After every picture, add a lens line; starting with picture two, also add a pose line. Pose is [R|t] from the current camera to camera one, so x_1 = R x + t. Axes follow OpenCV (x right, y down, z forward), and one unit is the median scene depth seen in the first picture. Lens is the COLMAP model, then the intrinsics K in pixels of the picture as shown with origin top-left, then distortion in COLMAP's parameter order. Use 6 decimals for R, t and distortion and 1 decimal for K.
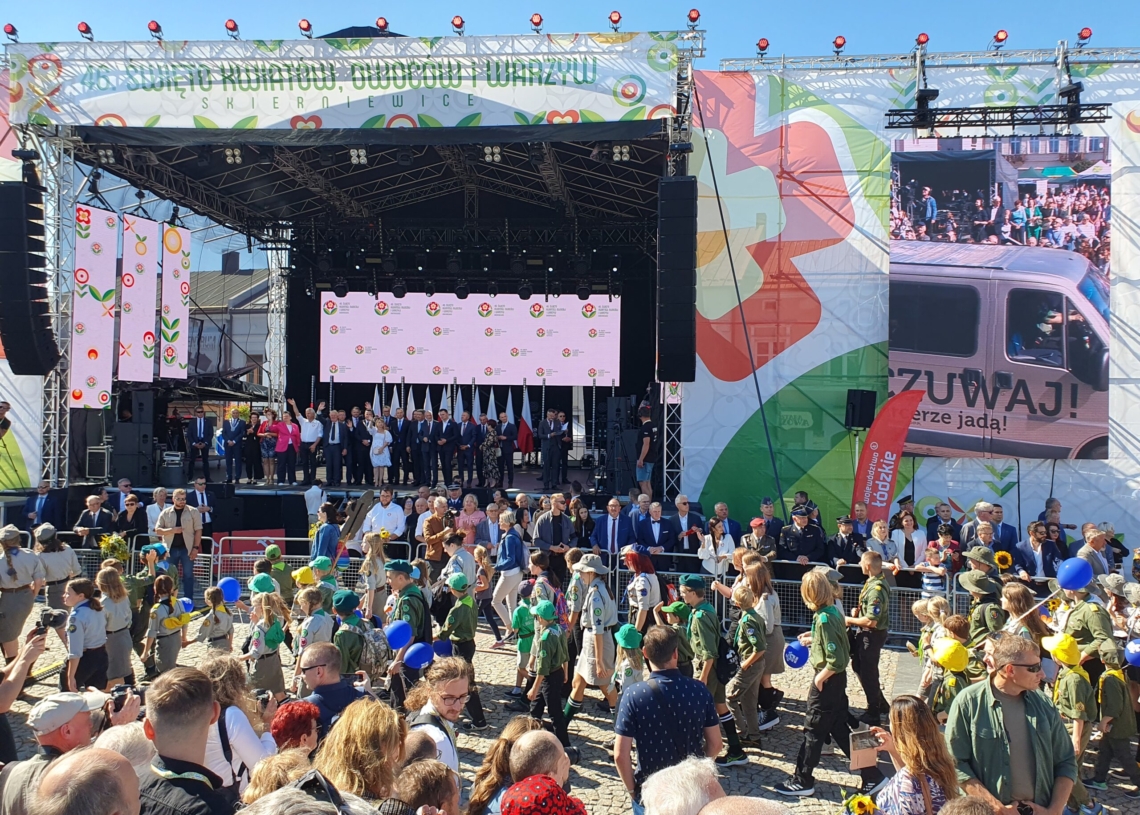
lens RADIAL K [[885.4, 0, 588.5], [0, 885.4, 386.3], [0, 0, 1]] dist [-0.000240, -0.002709]
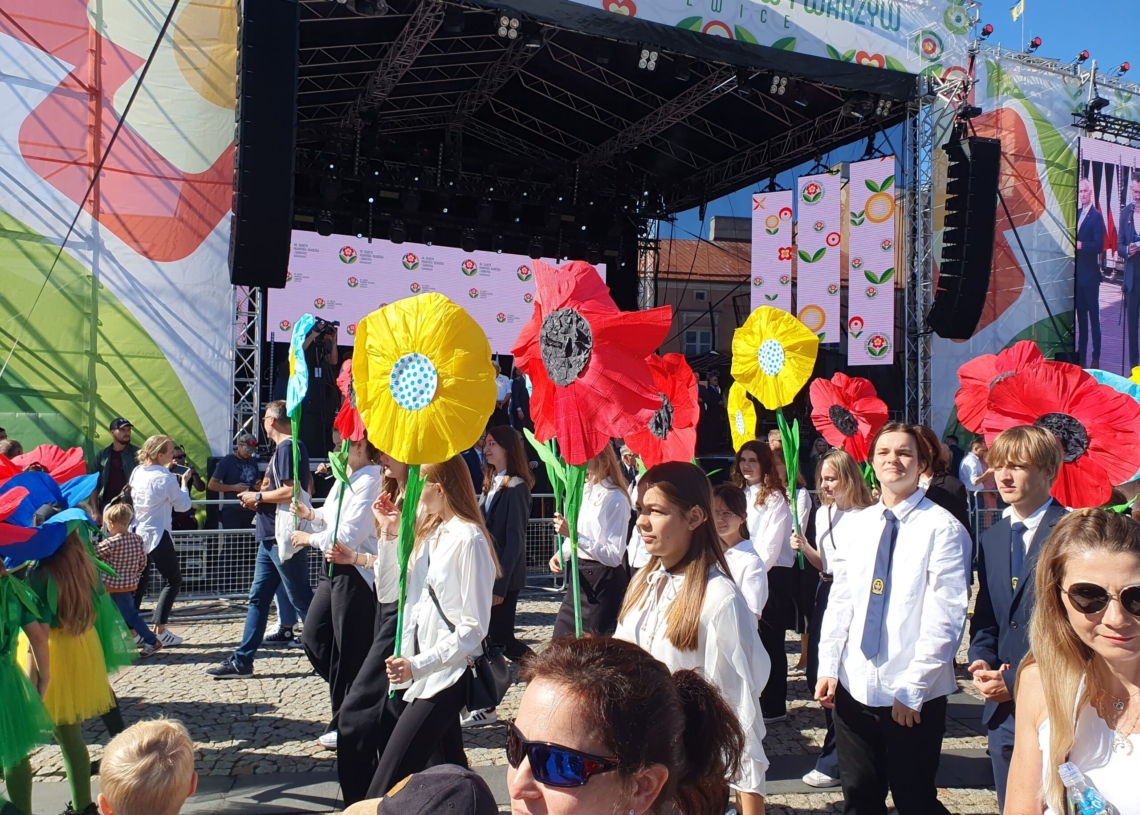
lens RADIAL K [[878.7, 0, 553.9], [0, 878.7, 391.0], [0, 0, 1]] dist [0.051430, -0.062202]
pose [[0.879091, 0.022745, 0.476112, -0.767113], [-0.021708, 0.999735, -0.007679, 0.071525], [-0.476160, -0.003585, 0.879351, 0.301026]]
